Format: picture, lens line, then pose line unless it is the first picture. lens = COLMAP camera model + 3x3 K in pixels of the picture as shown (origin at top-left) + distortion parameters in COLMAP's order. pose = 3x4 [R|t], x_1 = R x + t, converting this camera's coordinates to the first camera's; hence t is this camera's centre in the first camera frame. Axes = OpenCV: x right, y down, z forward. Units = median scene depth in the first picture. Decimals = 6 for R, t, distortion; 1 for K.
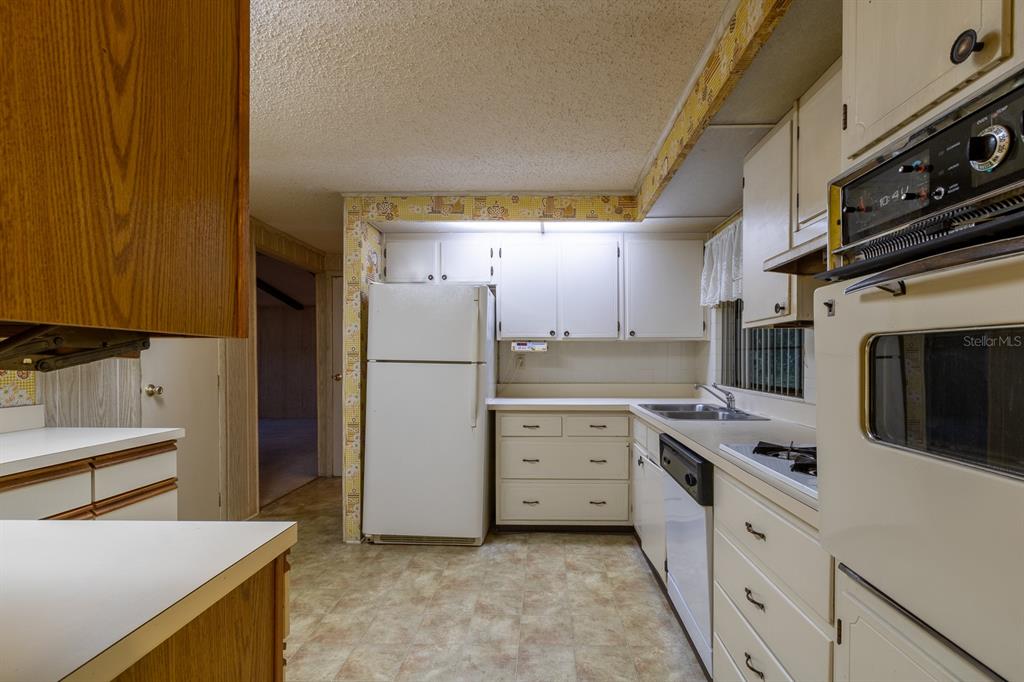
lens RADIAL K [[430.2, 0, 513.6], [0, 430.2, 361.0], [0, 0, 1]] dist [0.000166, -0.000094]
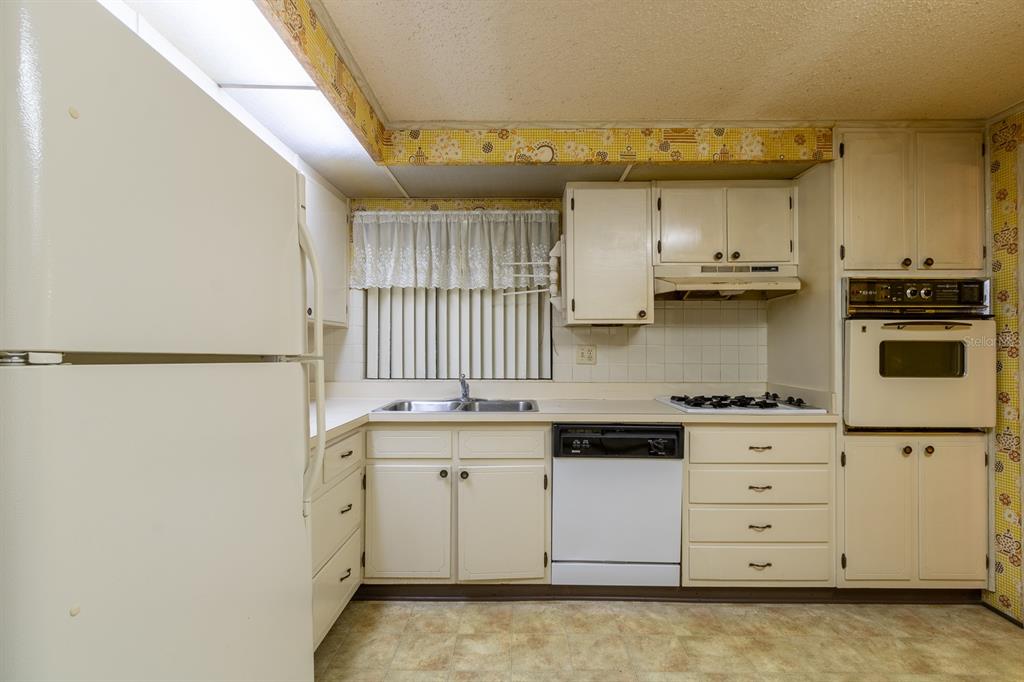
lens RADIAL K [[471.3, 0, 511.3], [0, 471.3, 345.6], [0, 0, 1]] dist [-0.000303, -0.000805]
pose [[-0.000579, 0.004250, 0.999991, -0.735230], [0.006430, 0.999970, -0.004246, -0.010445], [-0.999979, 0.006427, -0.000606, 1.093737]]
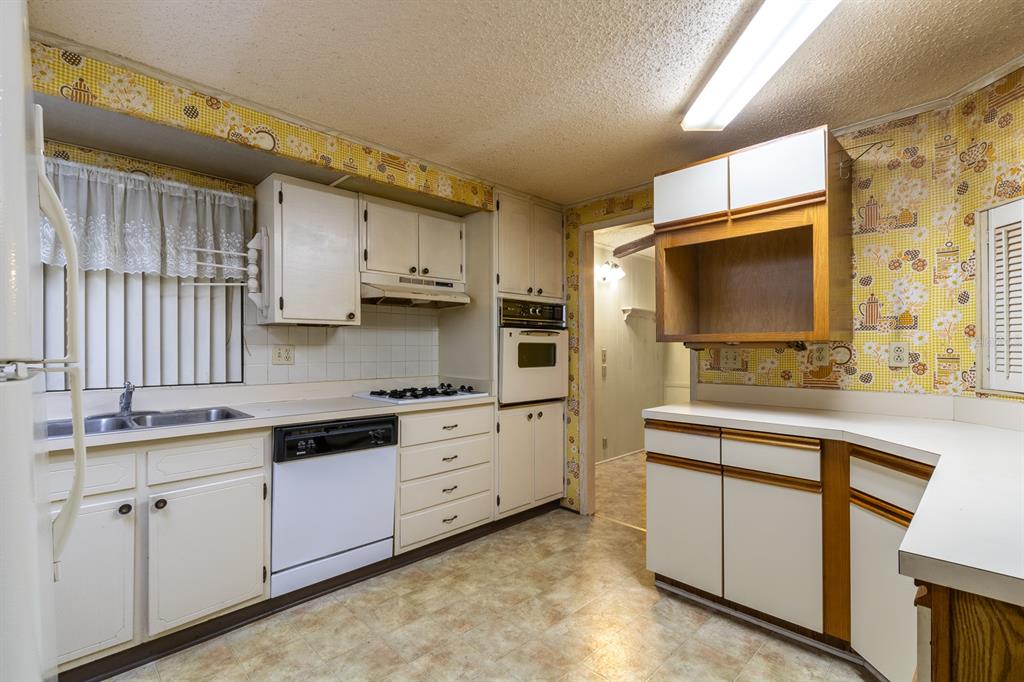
lens RADIAL K [[471.3, 0, 511.3], [0, 471.3, 345.6], [0, 0, 1]] dist [-0.000303, -0.000805]
pose [[-0.712980, 0.001521, 0.701183, -0.740758], [0.004566, 0.999987, 0.002474, -0.014797], [-0.701170, 0.004965, -0.712977, 1.367749]]
